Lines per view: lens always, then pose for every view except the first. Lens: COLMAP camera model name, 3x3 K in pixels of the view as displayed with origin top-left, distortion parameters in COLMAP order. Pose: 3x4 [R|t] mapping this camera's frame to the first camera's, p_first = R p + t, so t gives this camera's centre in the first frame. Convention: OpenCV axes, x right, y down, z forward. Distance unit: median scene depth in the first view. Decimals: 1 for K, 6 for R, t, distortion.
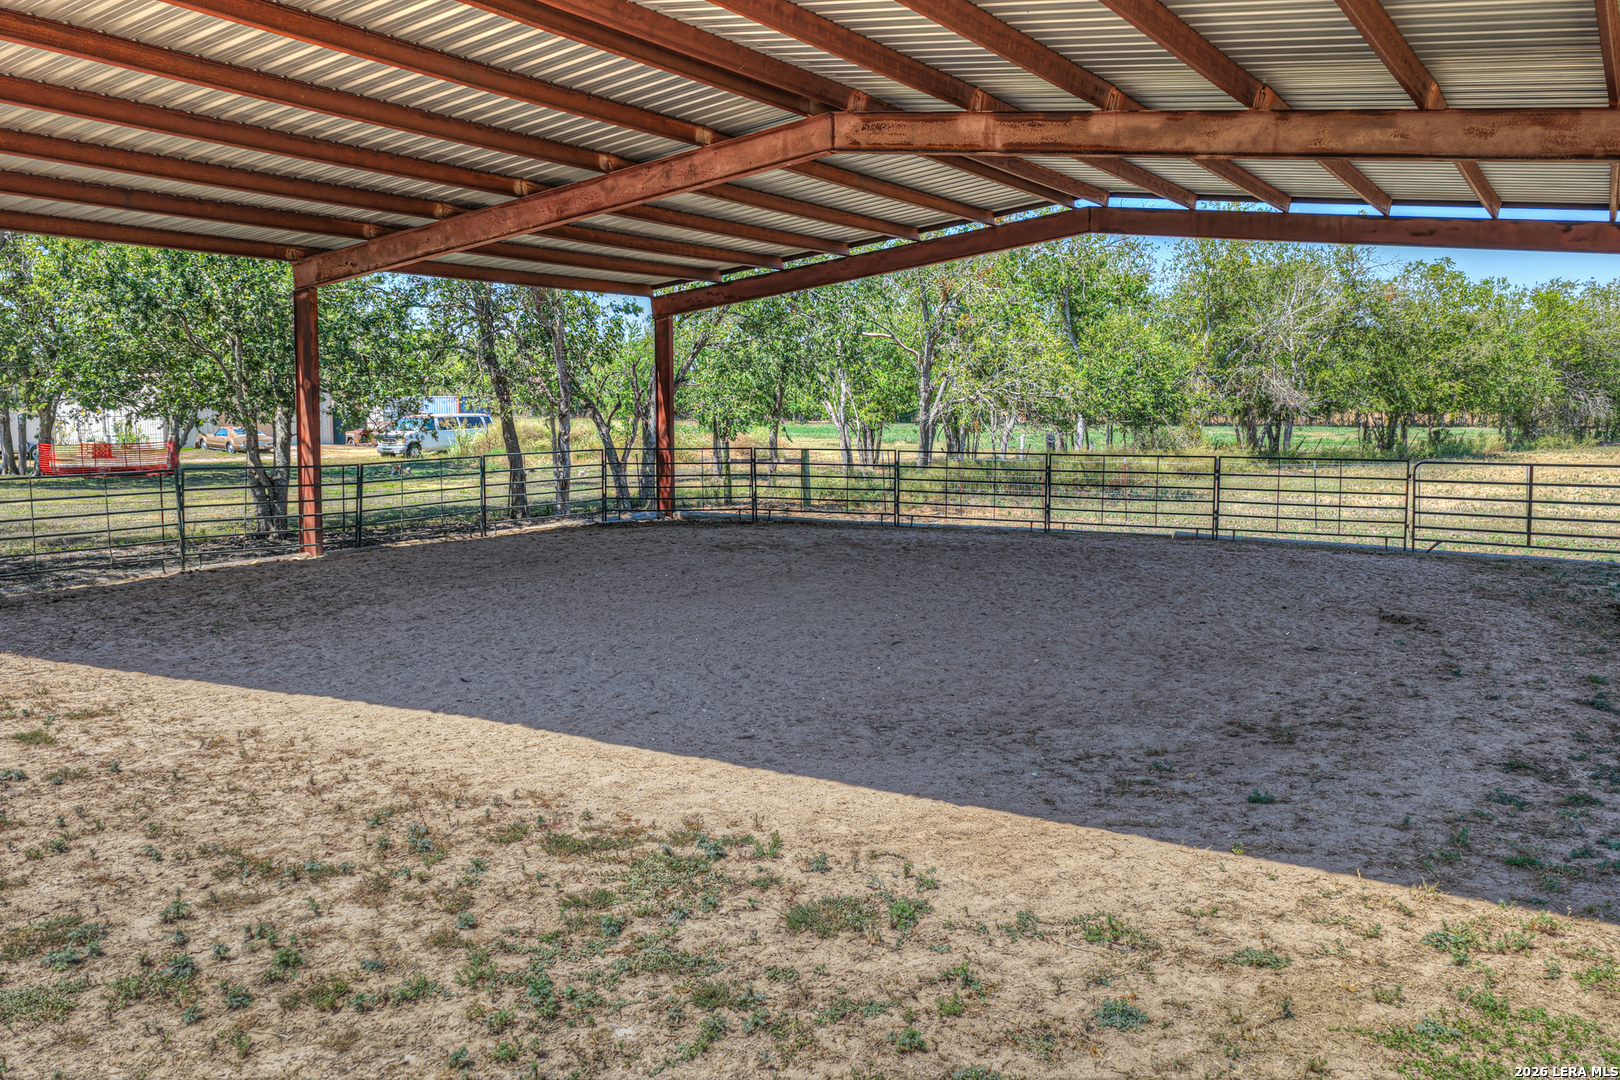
lens RADIAL K [[1348.5, 0, 811.3], [0, 1348.5, 545.9], [0, 0, 1]] dist [-0.012994, 0.036973]
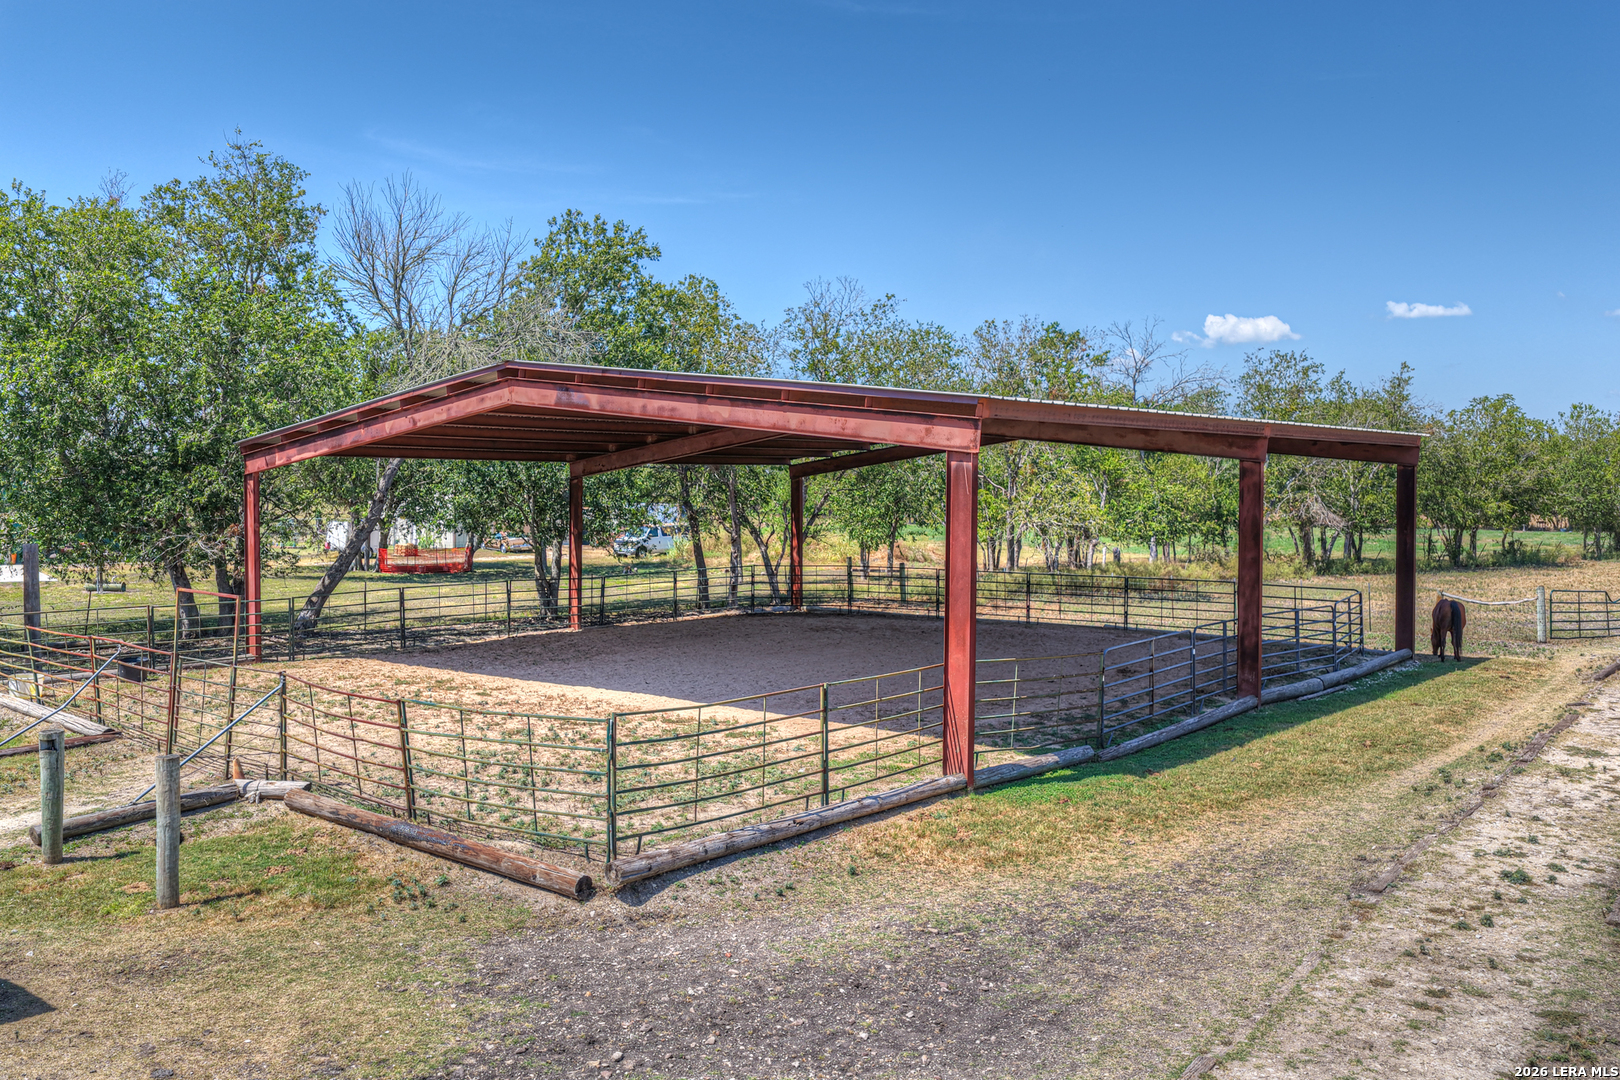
lens RADIAL K [[1348.5, 0, 811.3], [0, 1348.5, 545.9], [0, 0, 1]] dist [-0.012994, 0.036973]
pose [[0.986321, 0.007303, -0.164677, 0.196284], [-0.018130, 0.997763, -0.064344, 0.005215], [0.163838, 0.066450, 0.984247, -0.610013]]
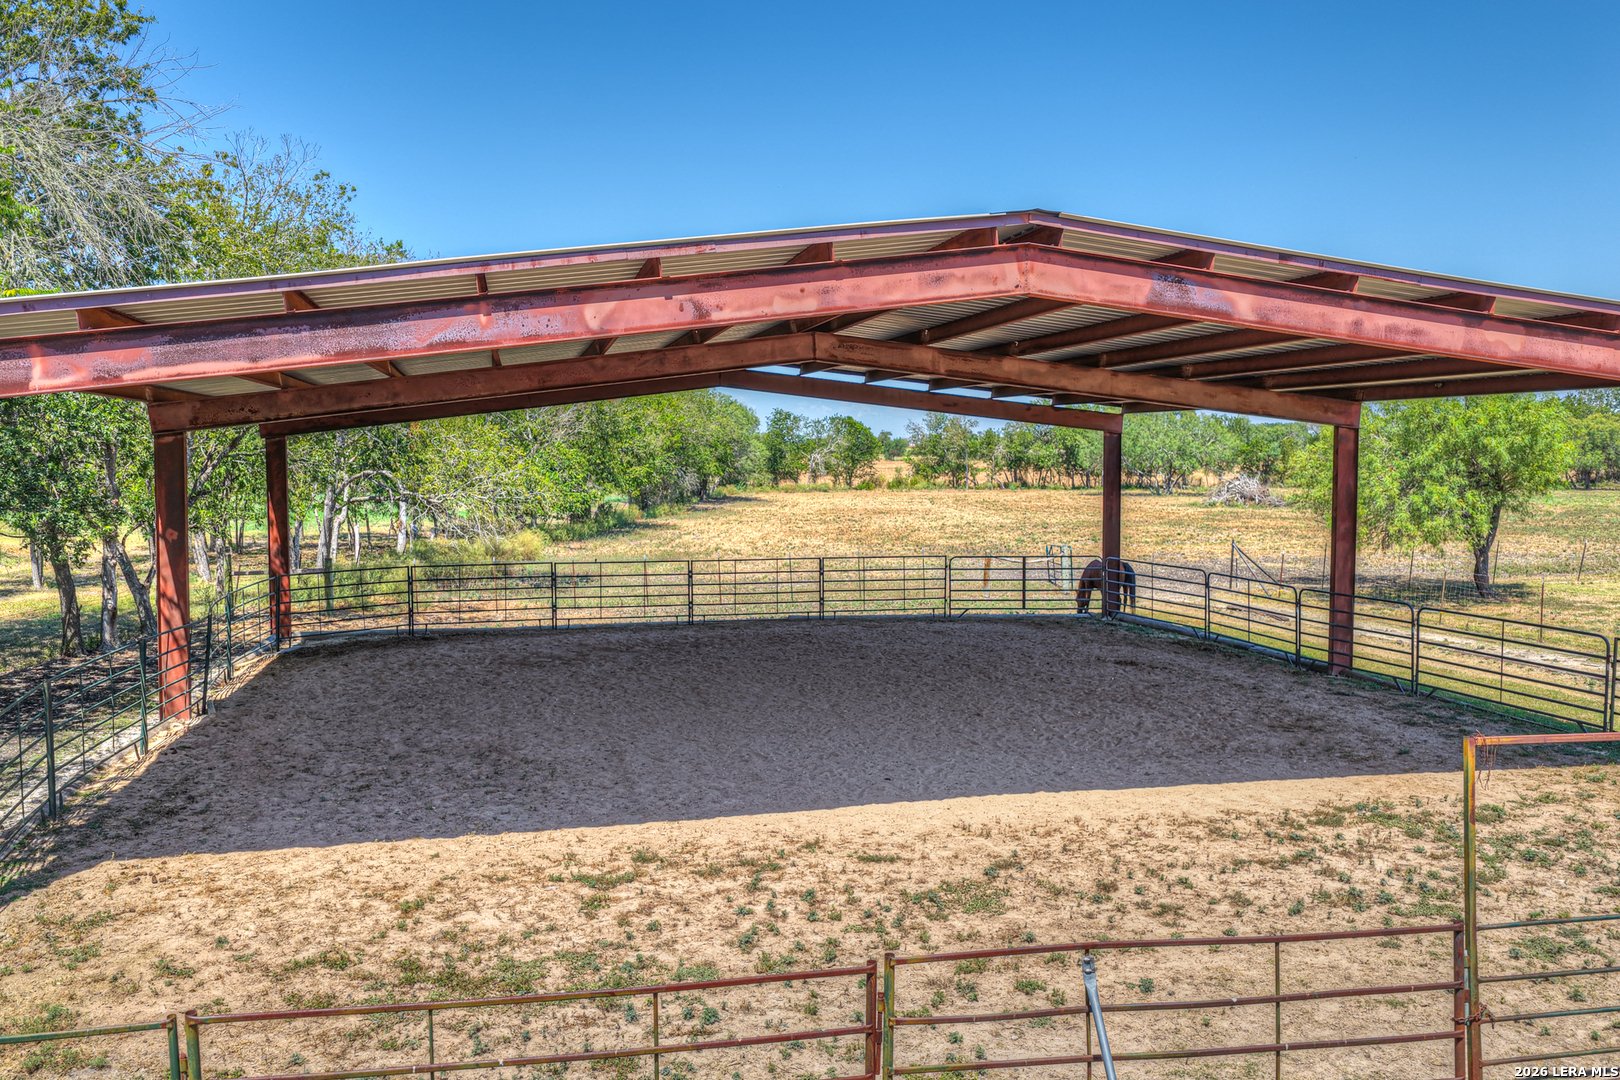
lens RADIAL K [[1348.5, 0, 811.3], [0, 1348.5, 545.9], [0, 0, 1]] dist [-0.012994, 0.036973]
pose [[0.723426, -0.045108, 0.688927, -0.632500], [0.072067, 0.997346, -0.010373, -0.064634], [-0.686631, 0.057153, 0.724756, 0.026166]]
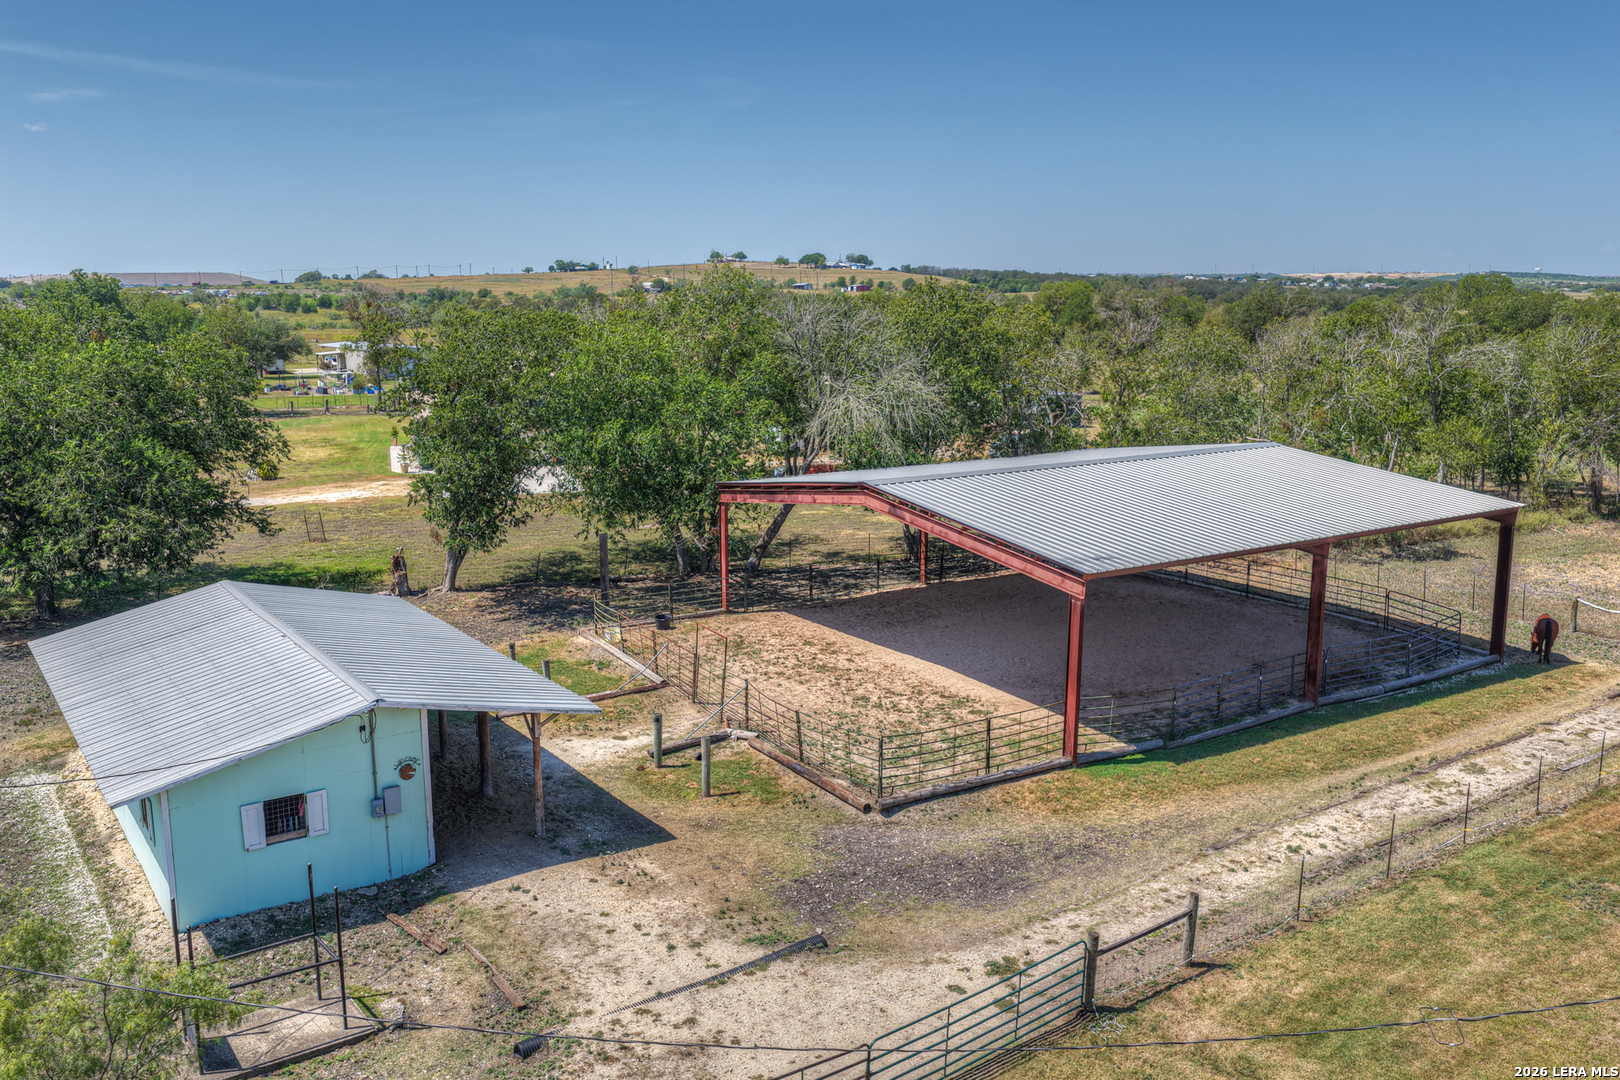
lens RADIAL K [[1348.5, 0, 811.3], [0, 1348.5, 545.9], [0, 0, 1]] dist [-0.012994, 0.036973]
pose [[0.888404, 0.084082, -0.451297, 0.551605], [-0.046571, 0.994519, 0.093612, -0.273713], [0.456694, -0.062148, 0.887450, -1.275466]]
